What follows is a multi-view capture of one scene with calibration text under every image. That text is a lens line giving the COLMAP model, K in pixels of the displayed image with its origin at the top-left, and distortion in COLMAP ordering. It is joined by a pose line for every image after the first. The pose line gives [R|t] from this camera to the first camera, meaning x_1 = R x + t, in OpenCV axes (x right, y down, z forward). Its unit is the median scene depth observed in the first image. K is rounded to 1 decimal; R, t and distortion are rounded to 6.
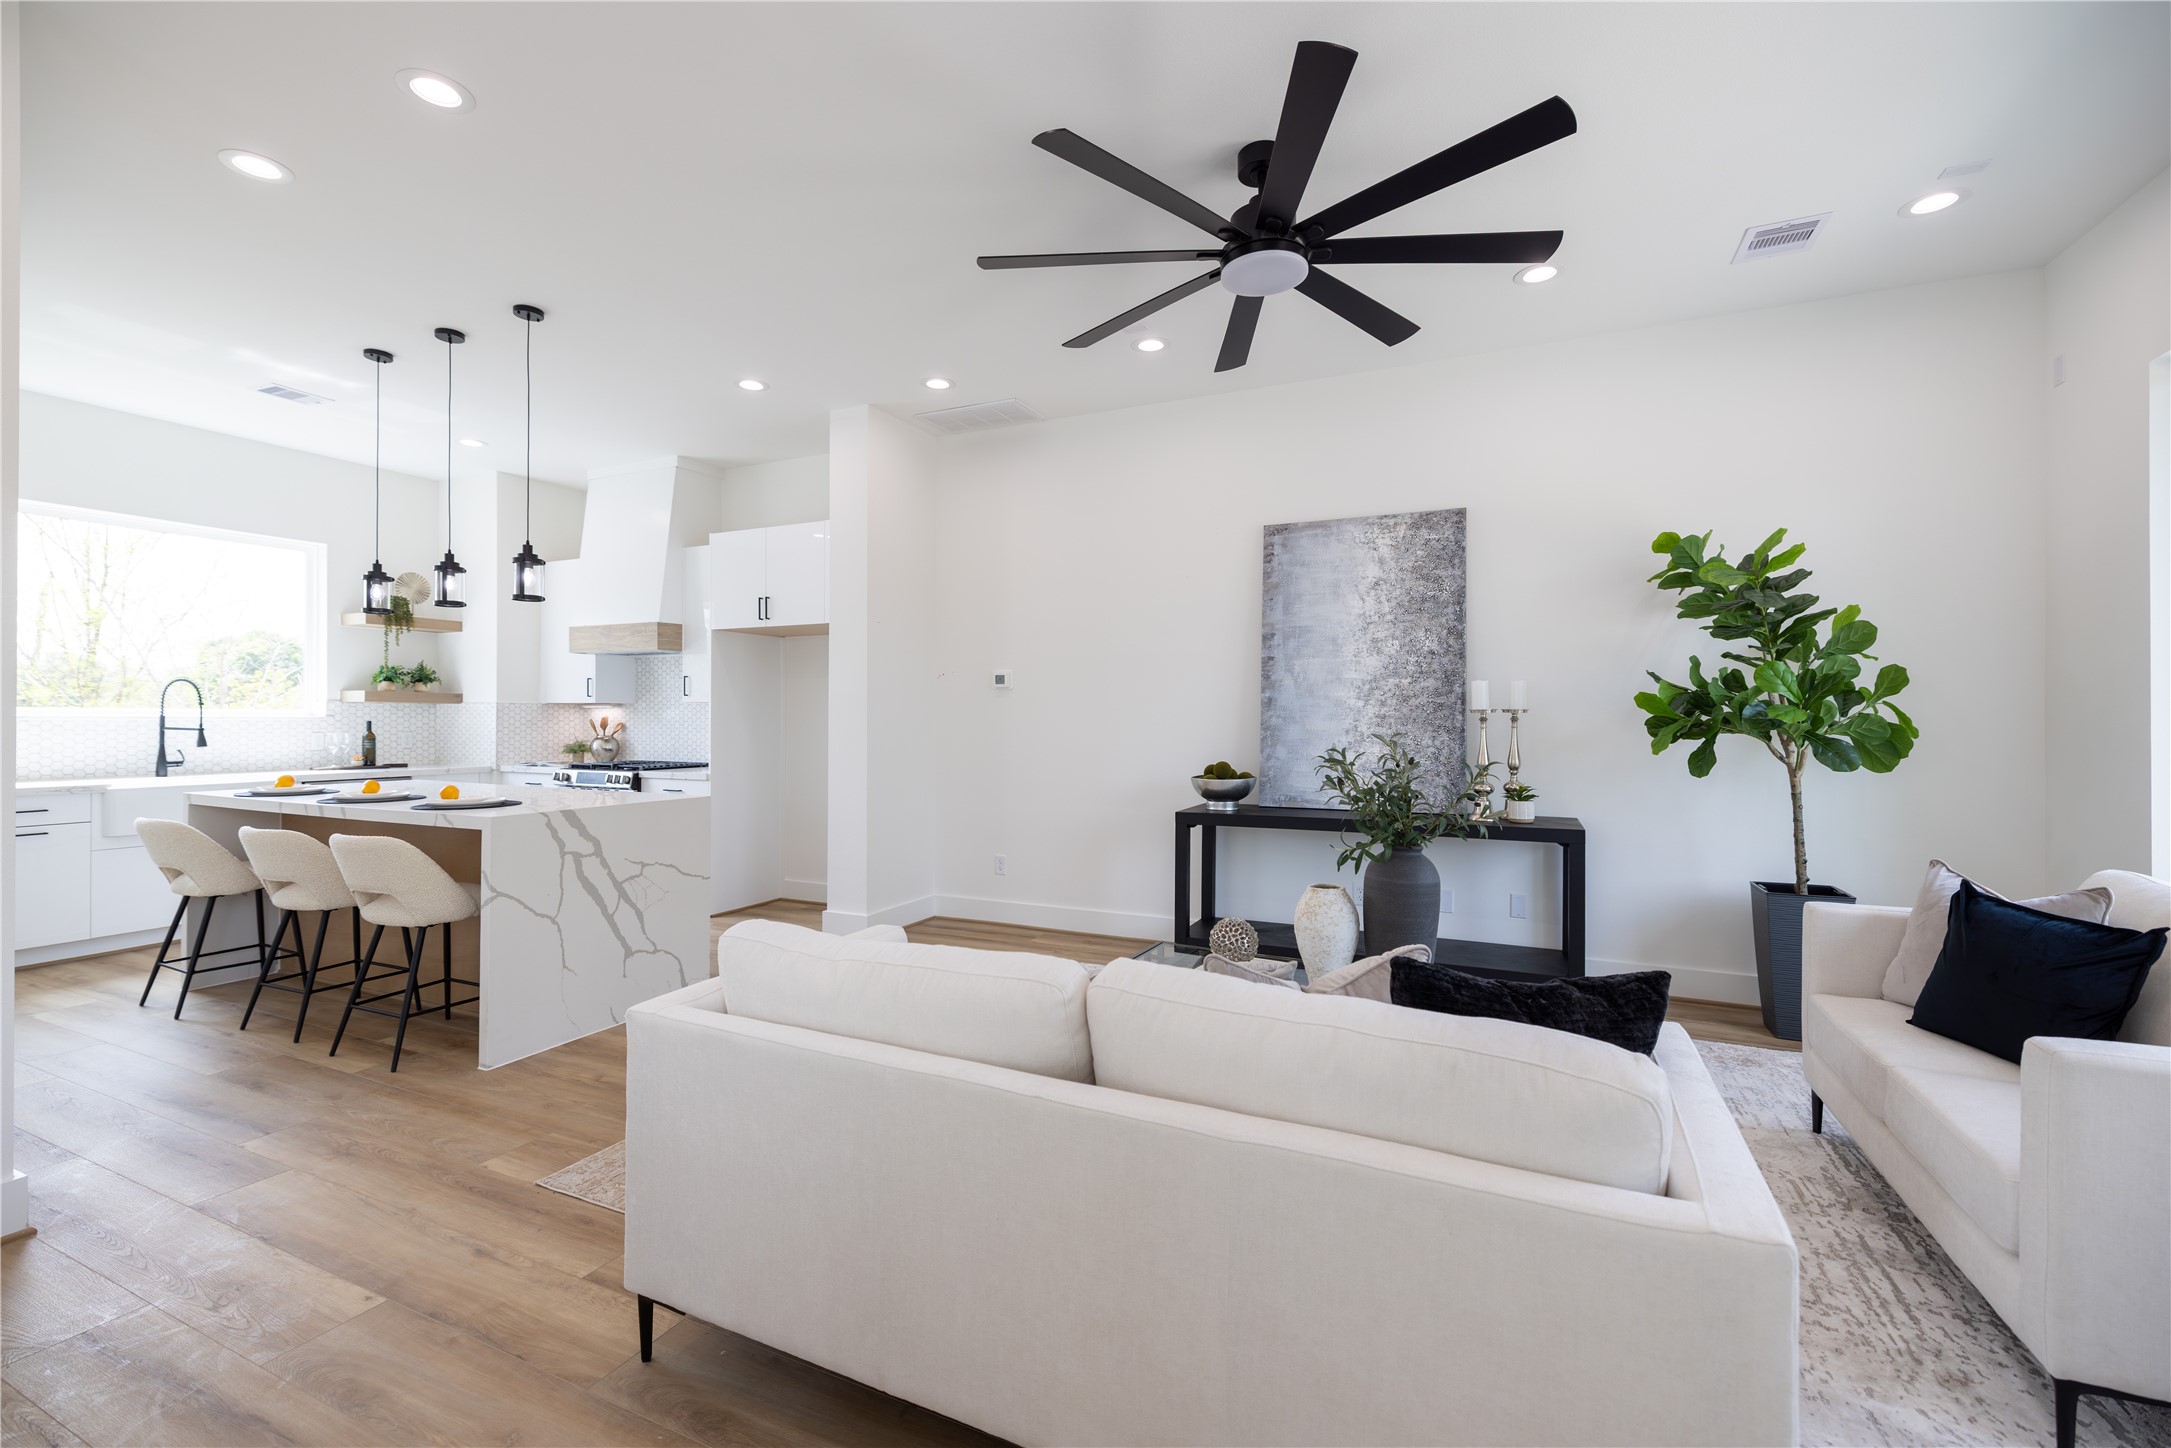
lens RADIAL K [[919.8, 0, 1099.7], [0, 919.8, 719.0], [0, 0, 1]] dist [0.002589, 0.000160]
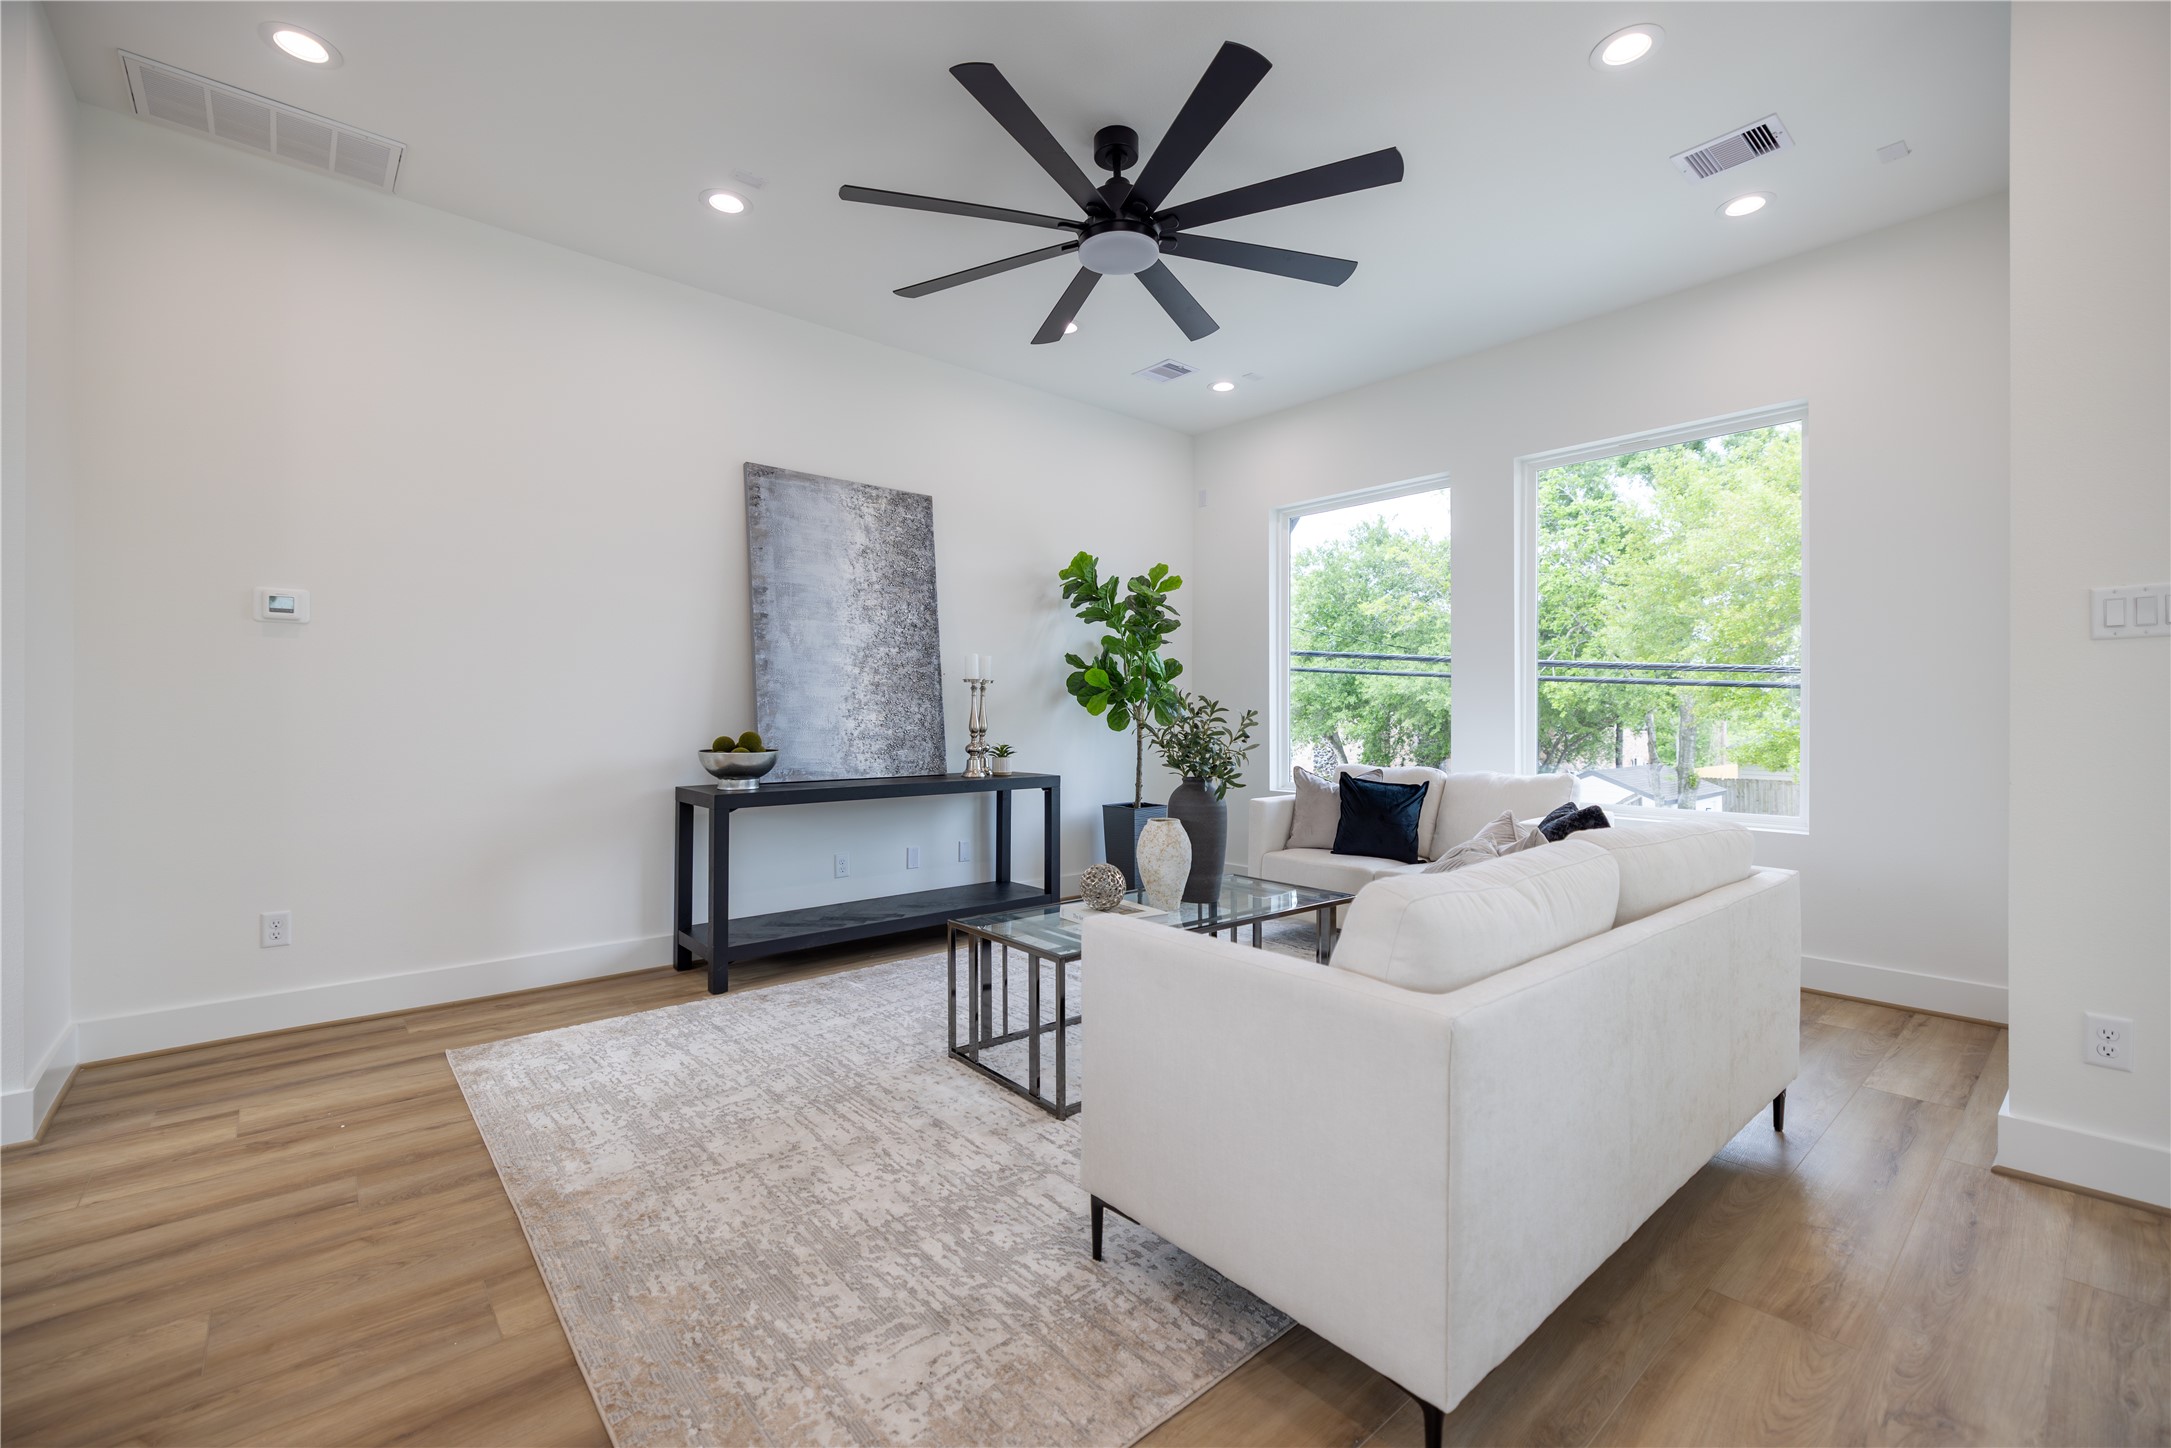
lens RADIAL K [[919.8, 0, 1077.1], [0, 919.8, 716.3], [0, 0, 1]] dist [0.002589, 0.000160]
pose [[0.410753, -0.000736, 0.911746, -0.512966], [-0.000400, 0.999999, 0.000987, 0.030884], [-0.911746, -0.000771, 0.410753, 0.375935]]
